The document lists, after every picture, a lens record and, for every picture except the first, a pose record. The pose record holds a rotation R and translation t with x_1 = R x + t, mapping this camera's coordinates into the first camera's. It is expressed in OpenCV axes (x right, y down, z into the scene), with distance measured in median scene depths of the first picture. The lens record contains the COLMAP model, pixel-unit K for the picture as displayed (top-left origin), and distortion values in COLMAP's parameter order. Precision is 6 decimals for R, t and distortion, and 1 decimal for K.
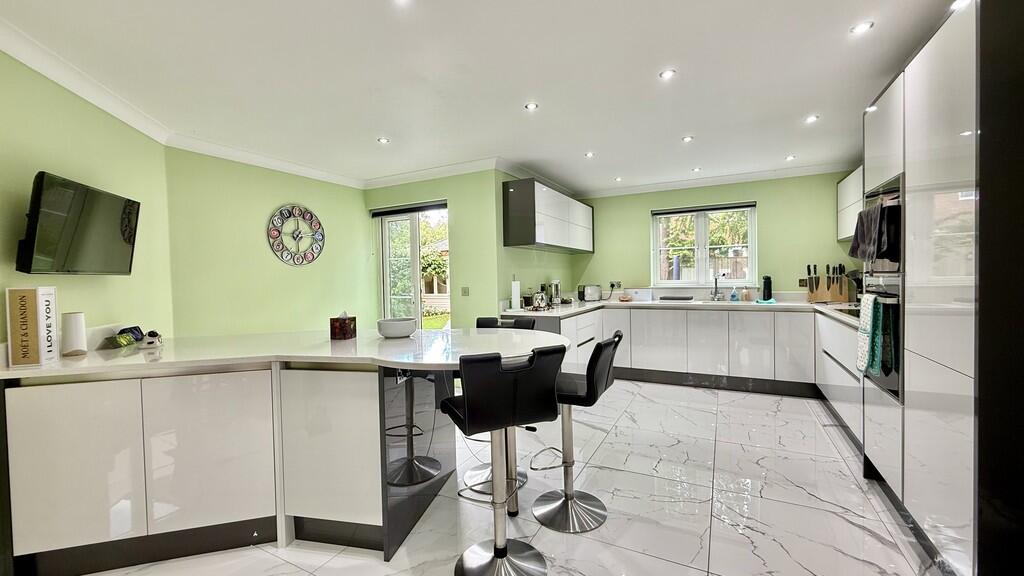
lens RADIAL K [[416.6, 0, 514.2], [0, 416.6, 285.4], [0, 0, 1]] dist [-0.000653, -0.000115]
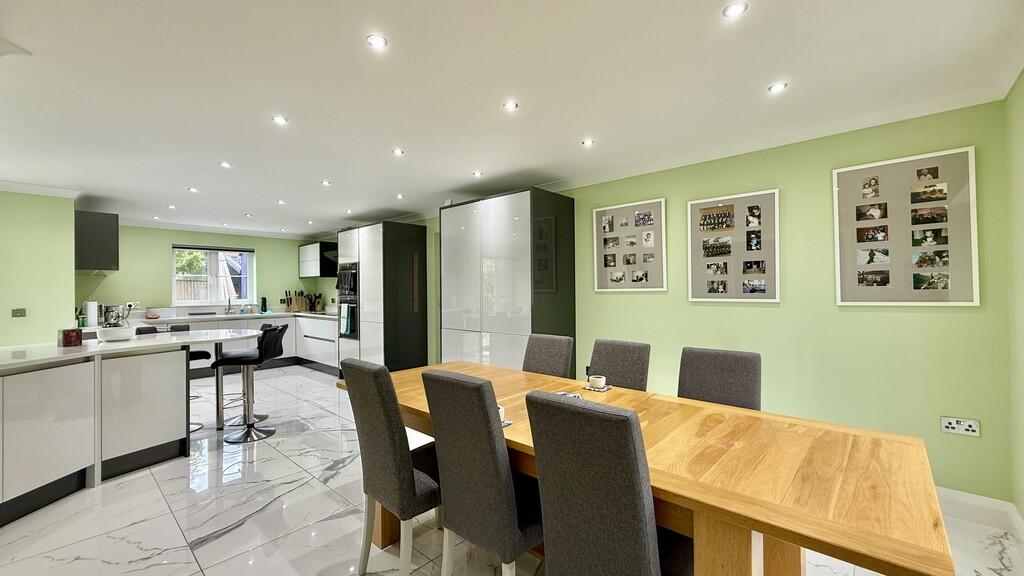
lens RADIAL K [[416.6, 0, 512.3], [0, 416.6, 287.1], [0, 0, 1]] dist [-0.000653, -0.000115]
pose [[0.253283, 0.024516, 0.967081, -0.711732], [0.022596, 0.999256, -0.031249, 0.010799], [-0.967128, 0.029767, 0.252541, -0.335462]]
